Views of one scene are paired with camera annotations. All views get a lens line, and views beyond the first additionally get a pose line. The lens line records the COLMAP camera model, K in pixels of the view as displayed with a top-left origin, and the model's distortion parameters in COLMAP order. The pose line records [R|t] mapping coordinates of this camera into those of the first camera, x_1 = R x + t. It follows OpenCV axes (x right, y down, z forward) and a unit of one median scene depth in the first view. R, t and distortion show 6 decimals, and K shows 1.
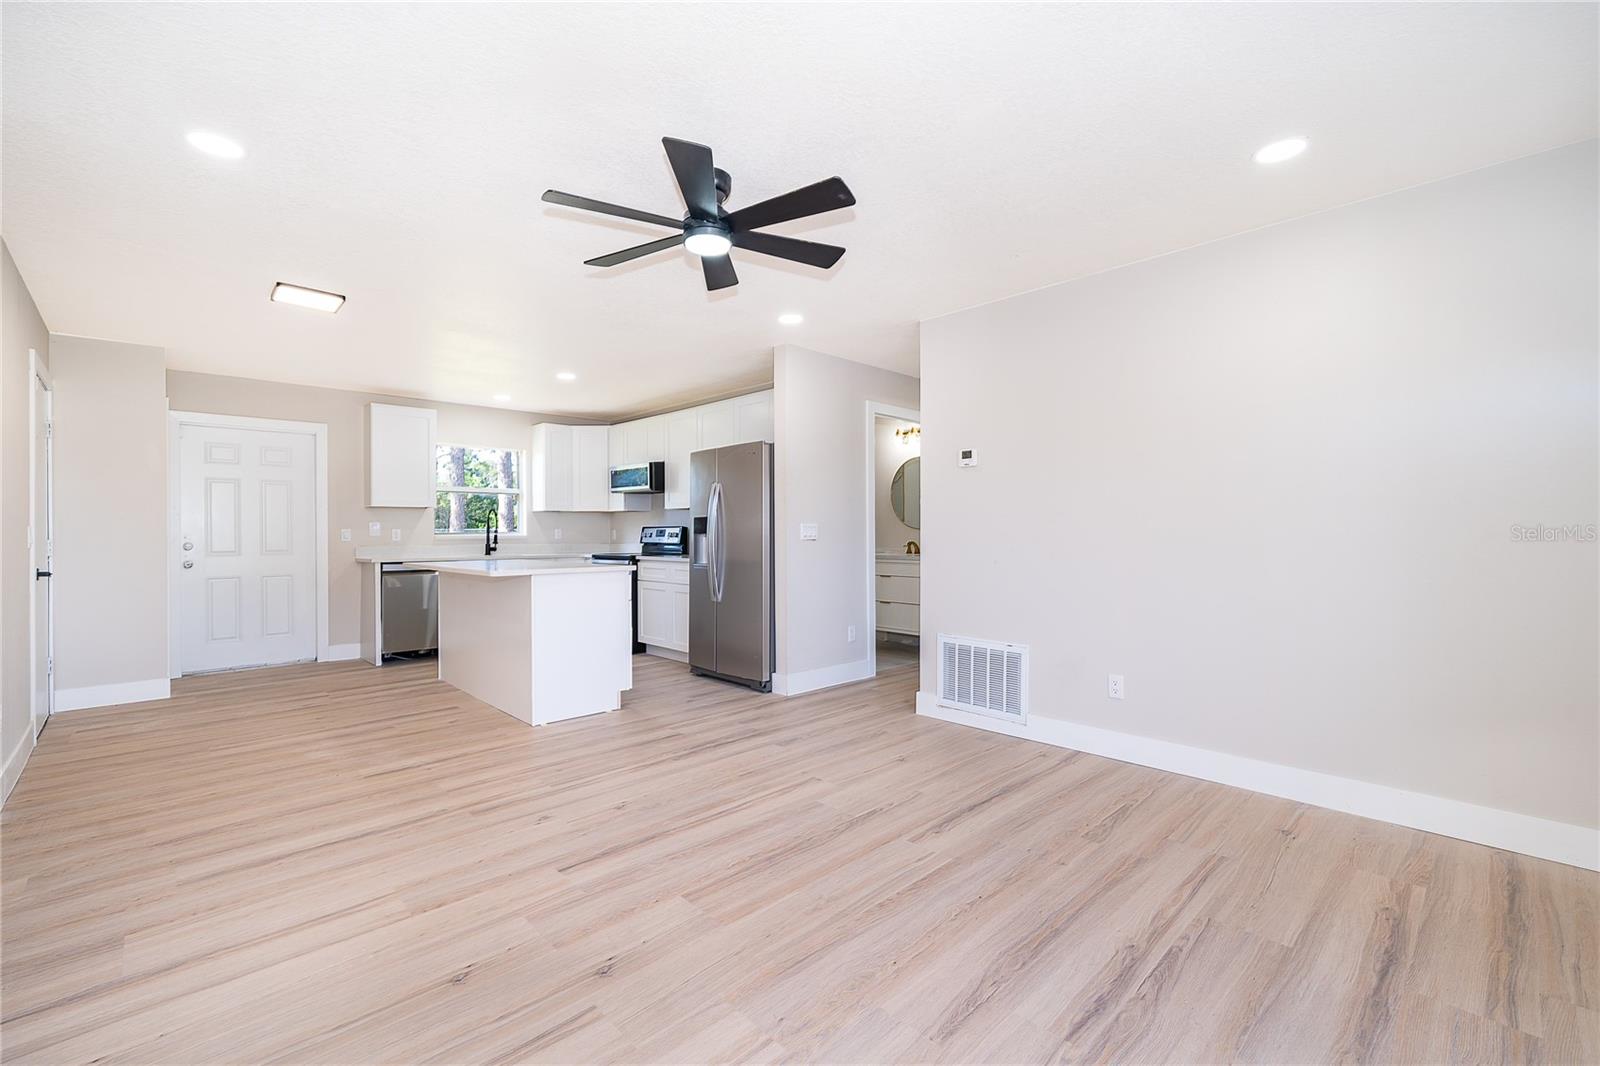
lens RADIAL K [[685.9, 0, 800.0], [0, 685.9, 533.0], [0, 0, 1]] dist [0.000491, 0.000274]
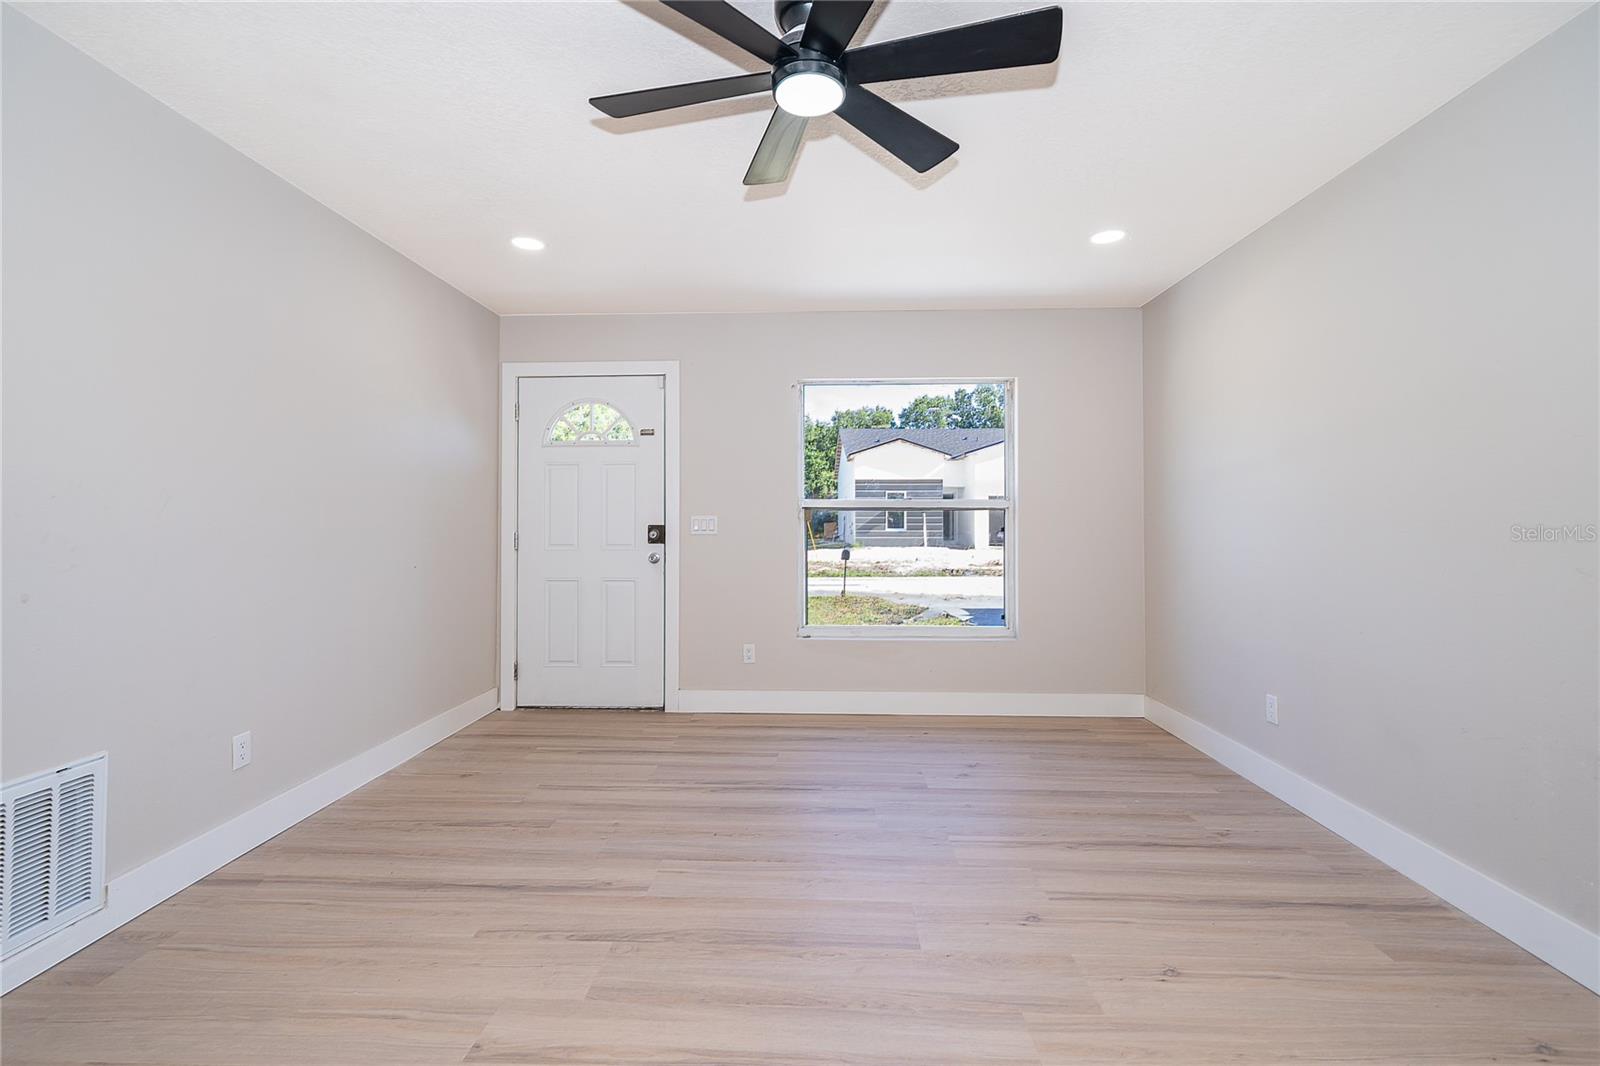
lens RADIAL K [[688.6, 0, 795.6], [0, 688.6, 514.4], [0, 0, 1]] dist [-0.001464, -0.000059]
pose [[-0.687252, 0.011169, 0.726333, -0.501917], [0.003611, 0.999922, -0.011958, -0.007232], [-0.726410, -0.005595, -0.687239, 1.224931]]
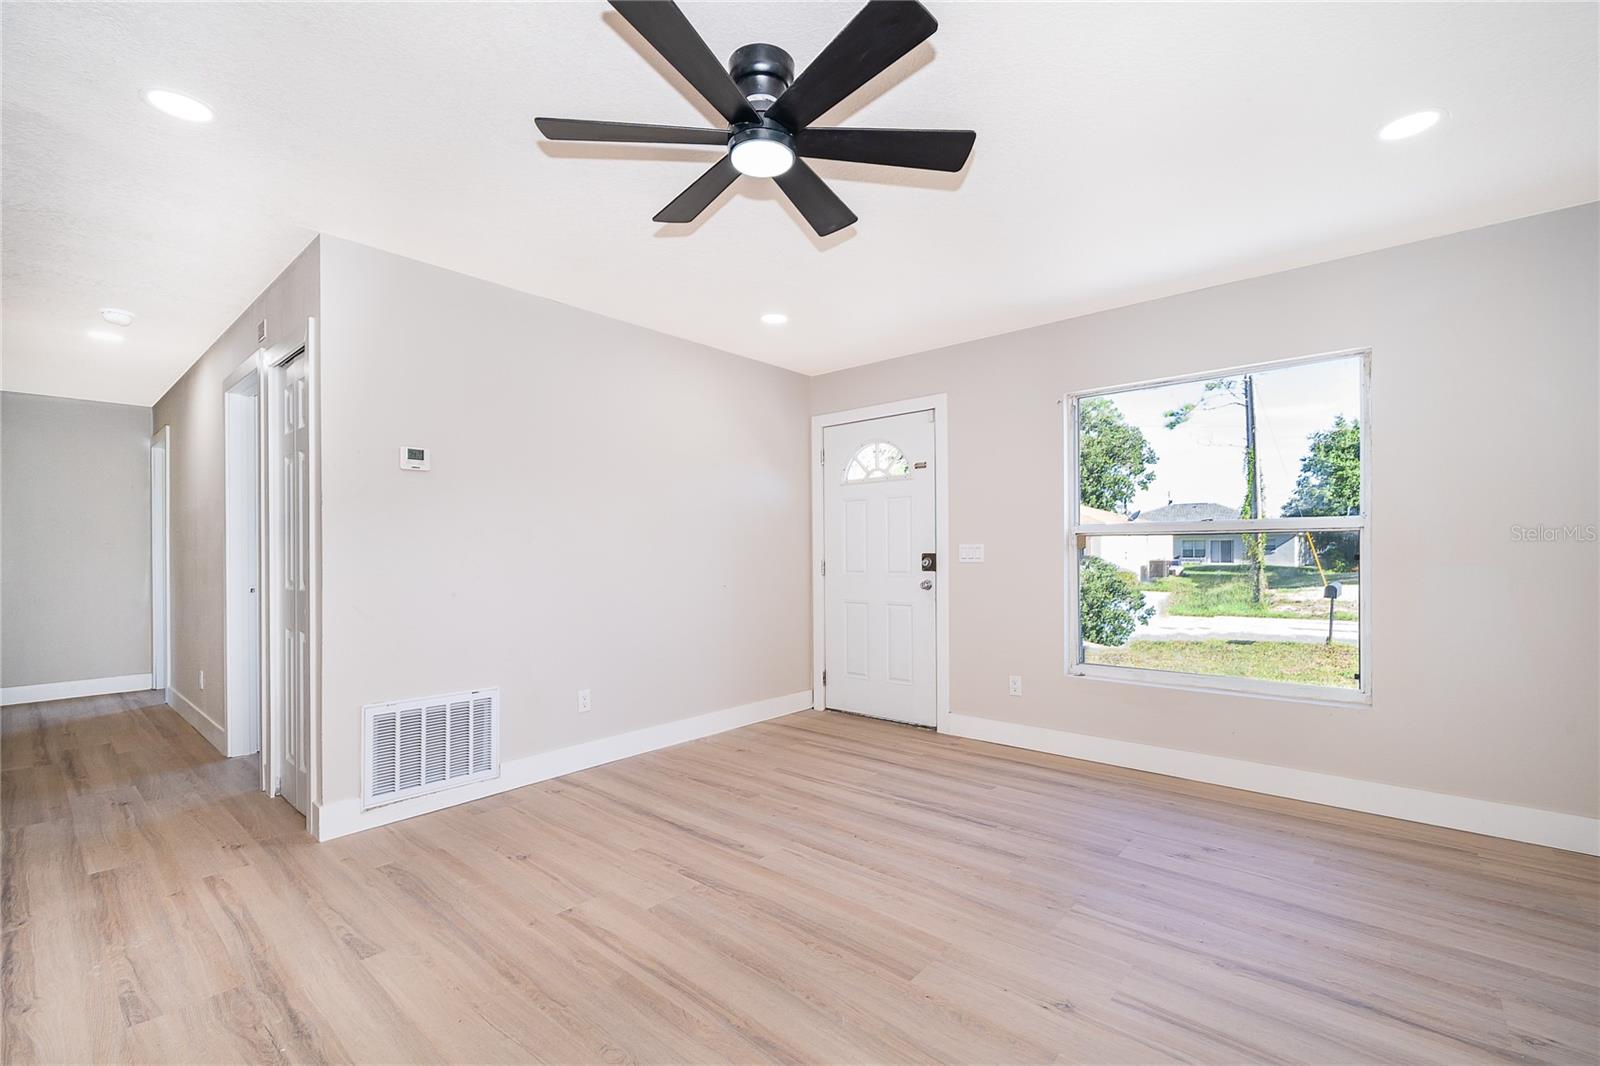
lens RADIAL K [[681.9, 0, 804.7], [0, 681.9, 556.5], [0, 0, 1]] dist [-0.000307, 0.000324]
pose [[-0.090607, -0.000278, 0.995887, -0.717943], [0.007649, 0.999970, 0.000975, 0.000123], [-0.995857, 0.007705, -0.090603, 0.859339]]
